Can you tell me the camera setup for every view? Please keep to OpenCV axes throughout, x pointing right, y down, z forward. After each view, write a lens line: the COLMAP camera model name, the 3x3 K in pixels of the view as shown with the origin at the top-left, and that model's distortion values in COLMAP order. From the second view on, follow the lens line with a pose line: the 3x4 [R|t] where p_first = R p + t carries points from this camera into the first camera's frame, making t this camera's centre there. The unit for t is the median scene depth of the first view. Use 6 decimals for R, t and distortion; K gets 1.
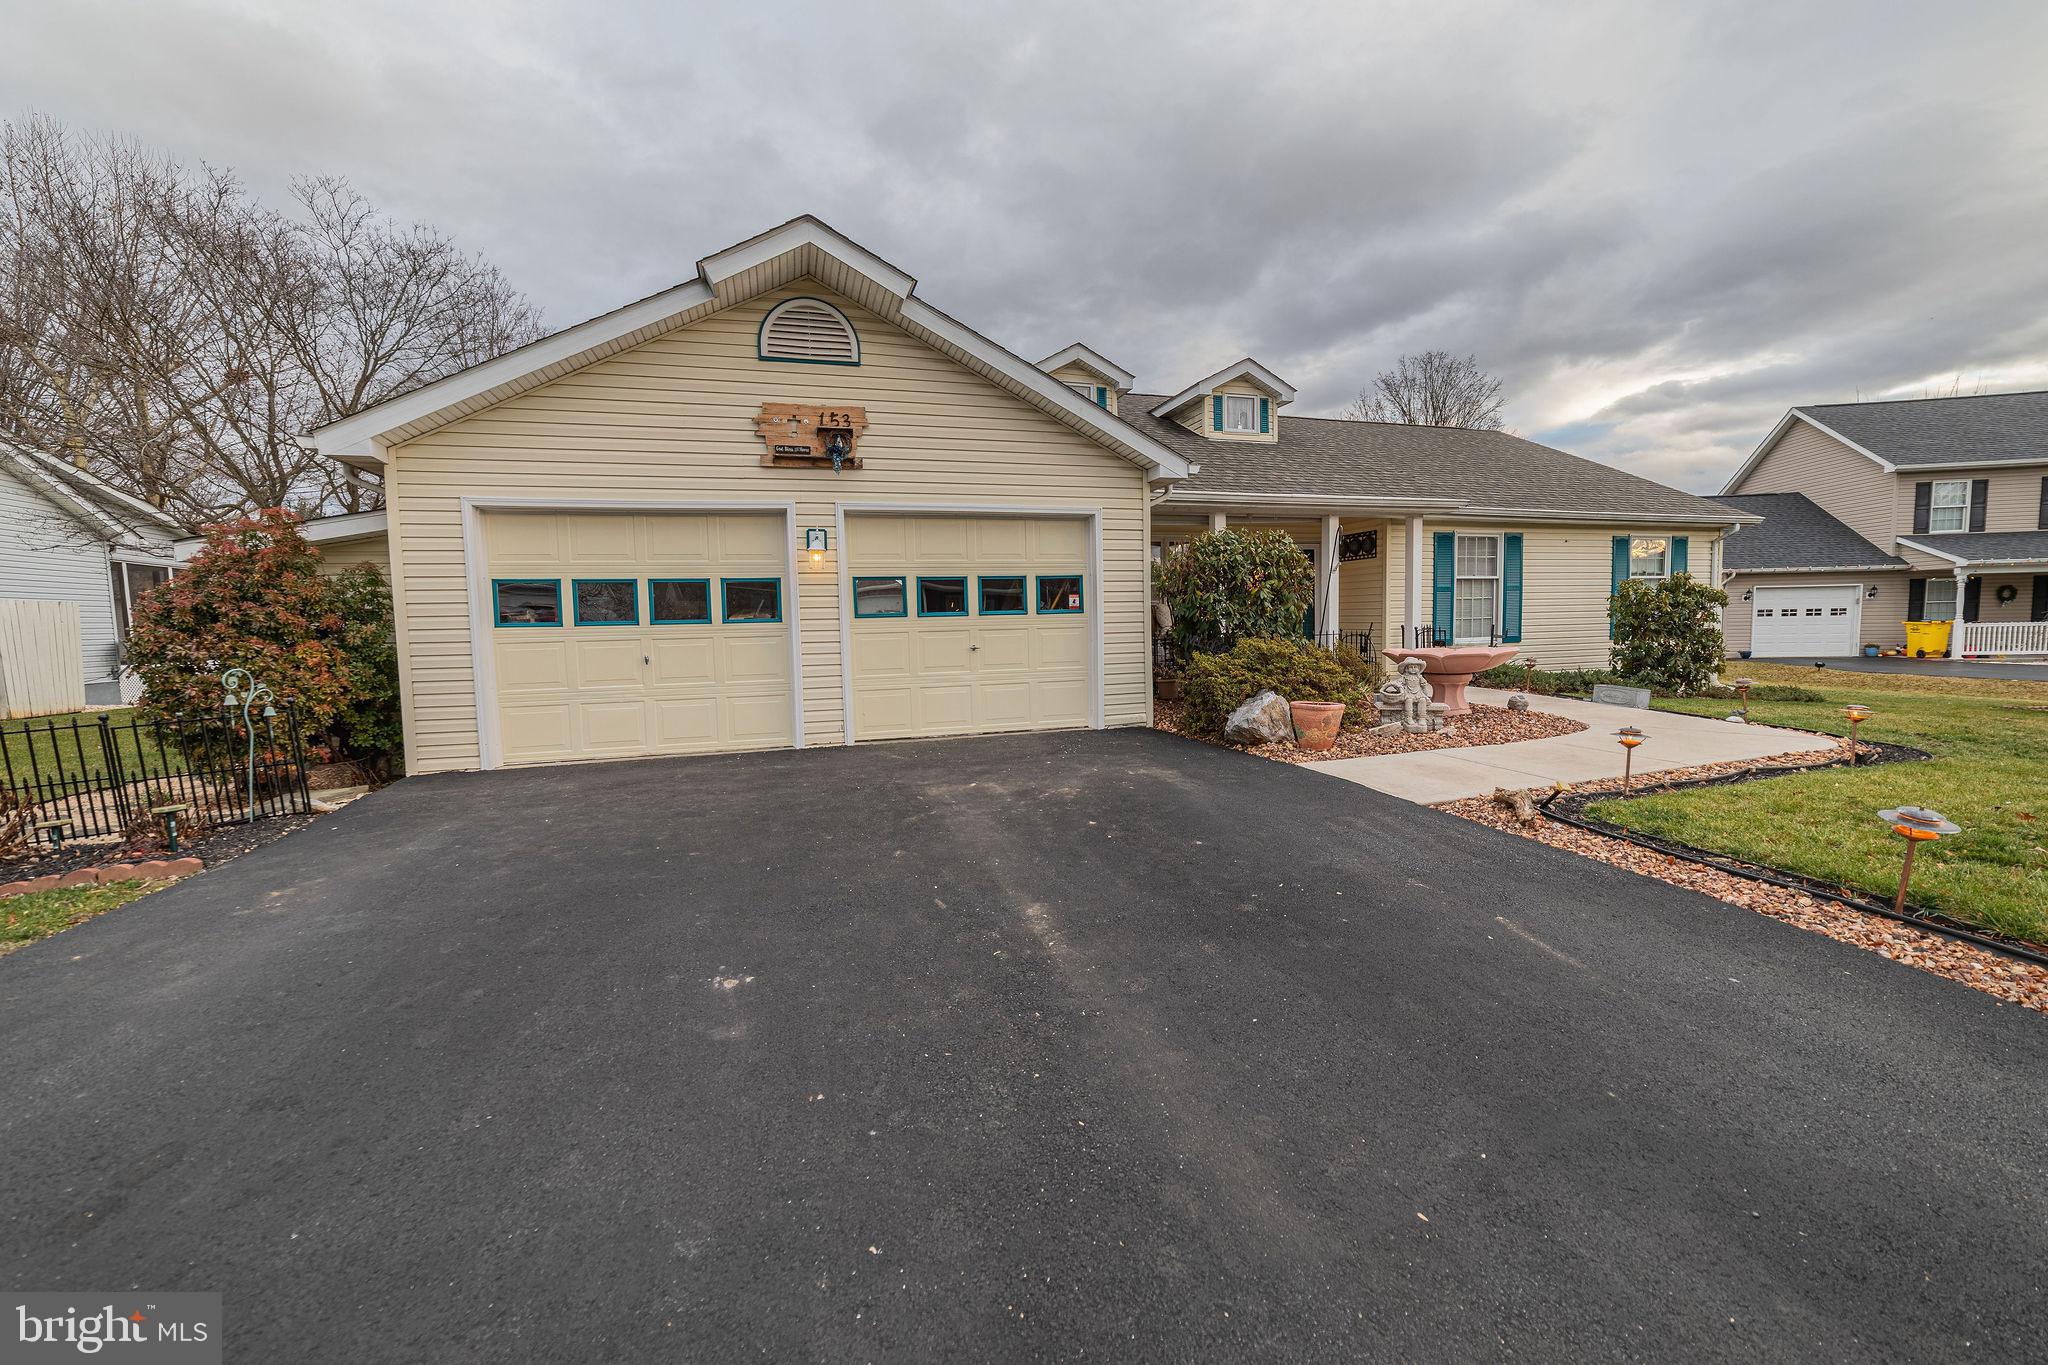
lens RADIAL K [[792.3, 0, 1022.7], [0, 792.3, 681.3], [0, 0, 1]] dist [-0.023055, 0.009830]
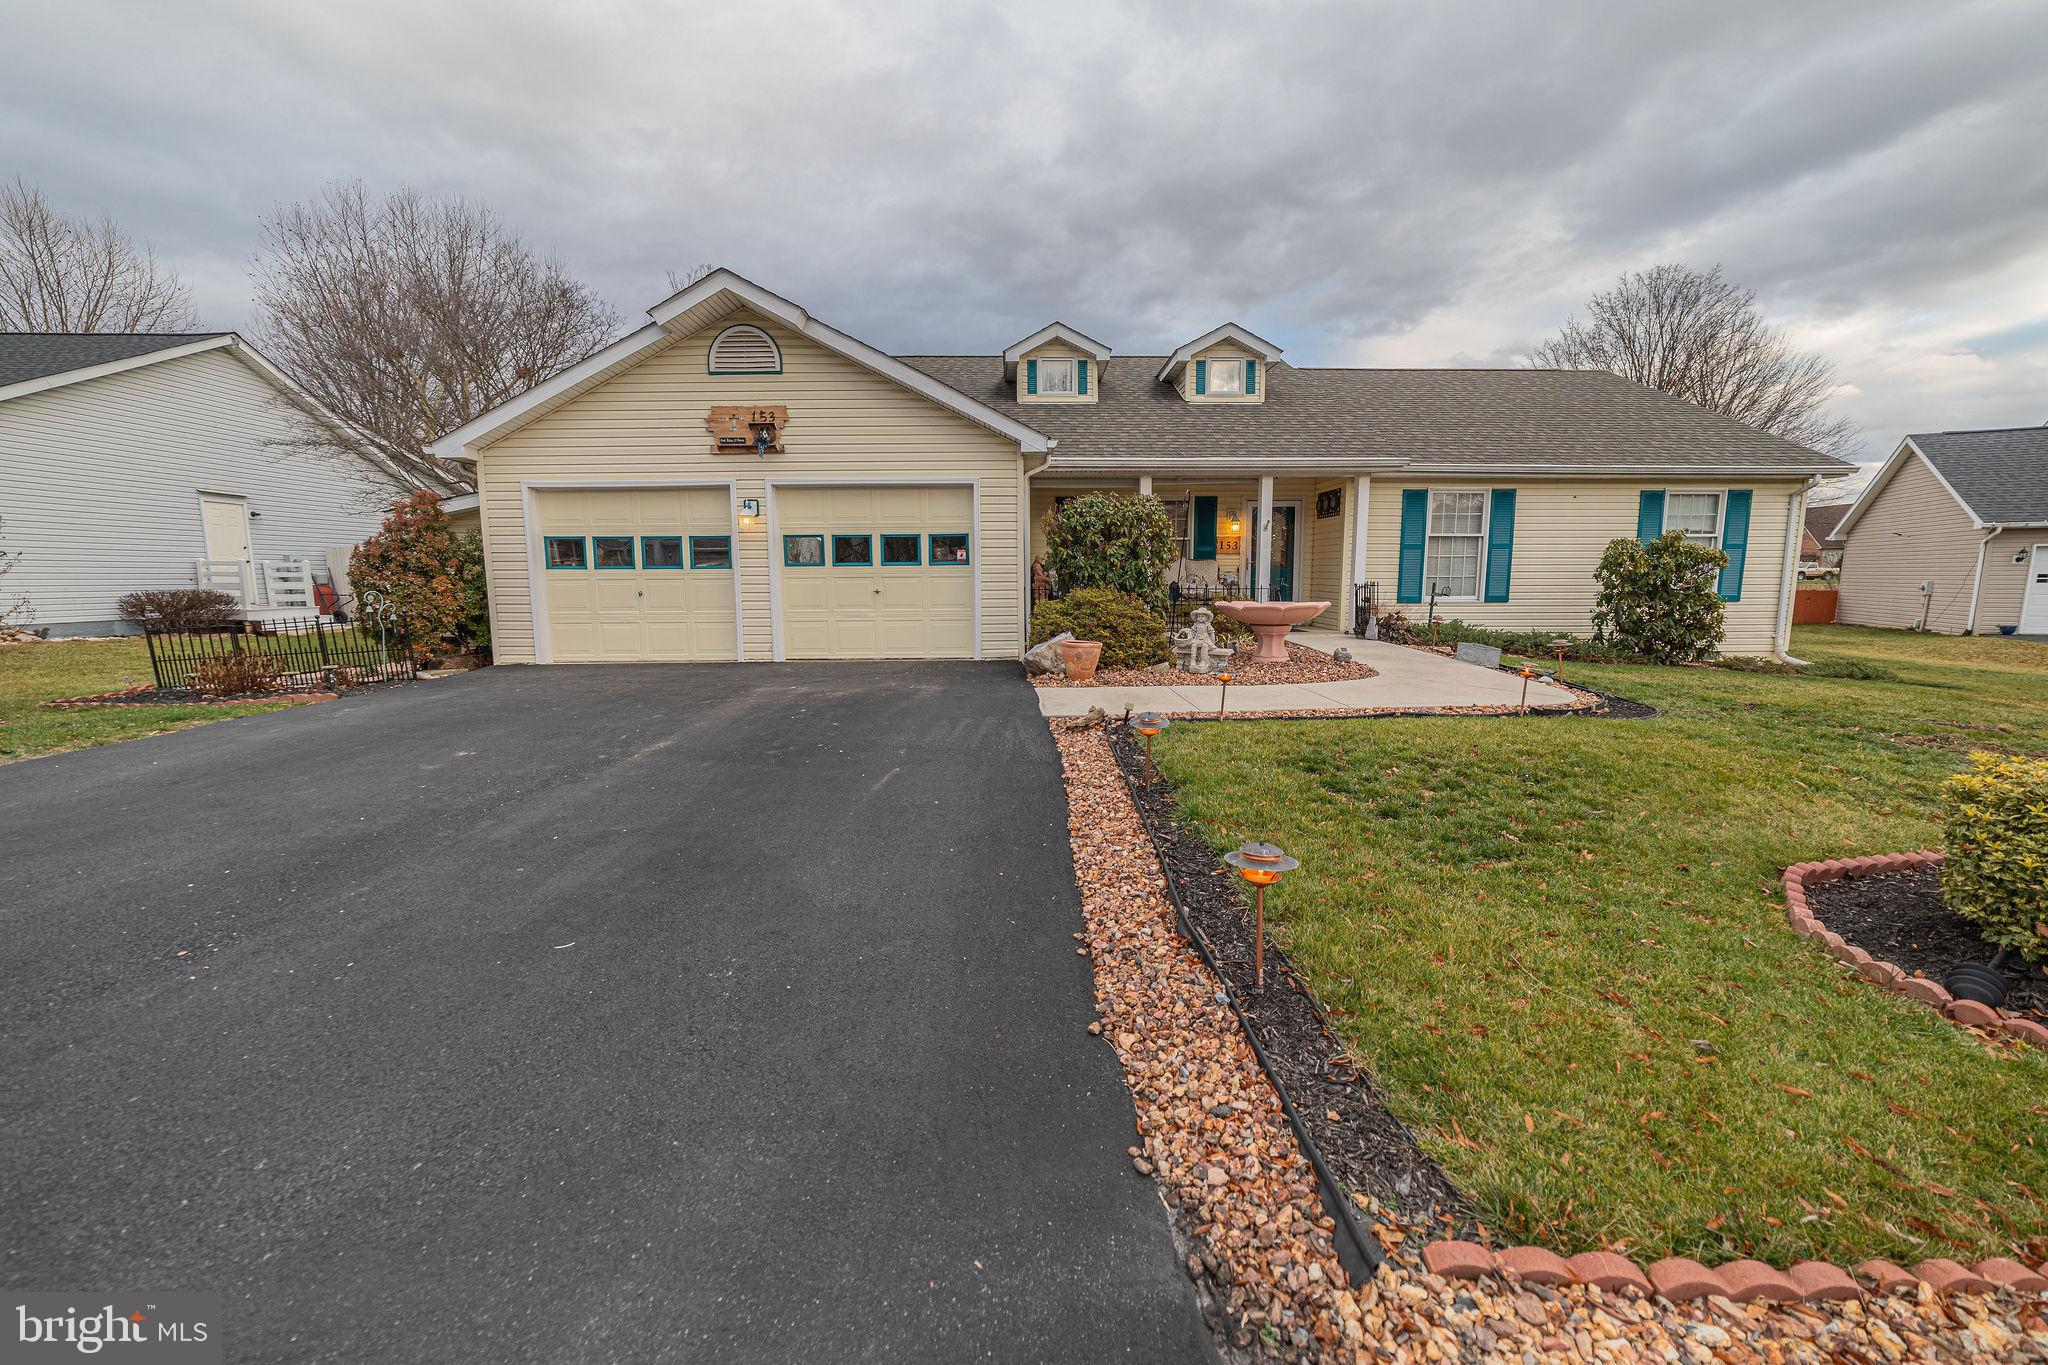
lens RADIAL K [[792.3, 0, 1022.7], [0, 792.3, 681.3], [0, 0, 1]] dist [-0.023055, 0.009830]
pose [[0.961343, 0.054539, -0.269897, 0.555490], [-0.037540, 0.996996, 0.067752, 0.007785], [0.272782, -0.055001, 0.960503, -0.180166]]
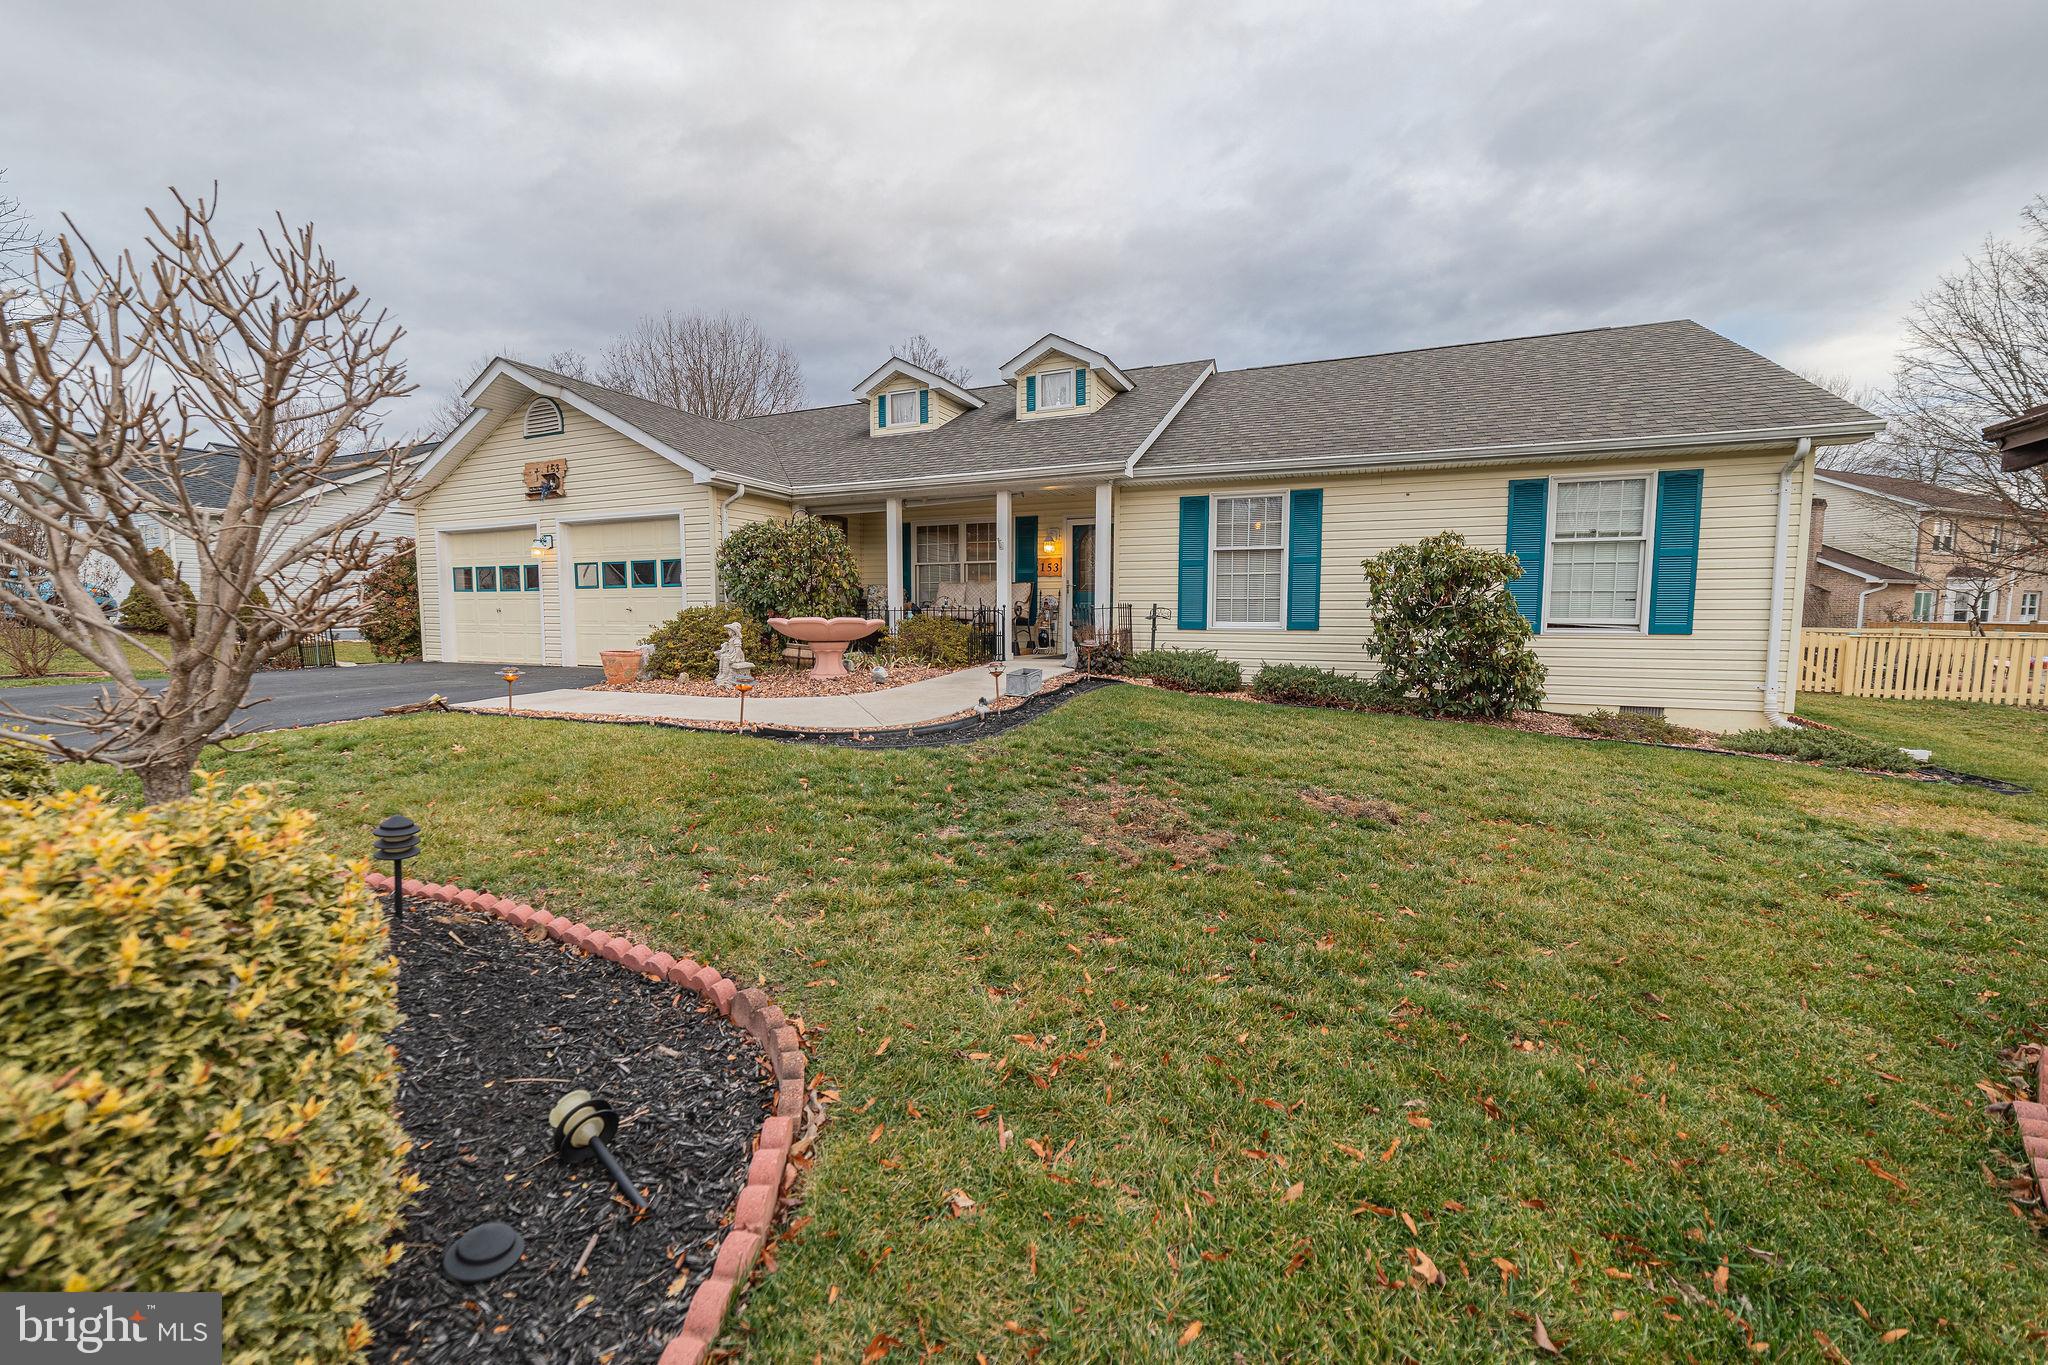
lens RADIAL K [[792.3, 0, 1022.7], [0, 792.3, 681.3], [0, 0, 1]] dist [-0.023055, 0.009830]
pose [[0.760925, 0.078764, -0.644041, 1.573234], [-0.067137, 0.996834, 0.042588, -0.022433], [0.645357, 0.010833, 0.763804, 0.376157]]
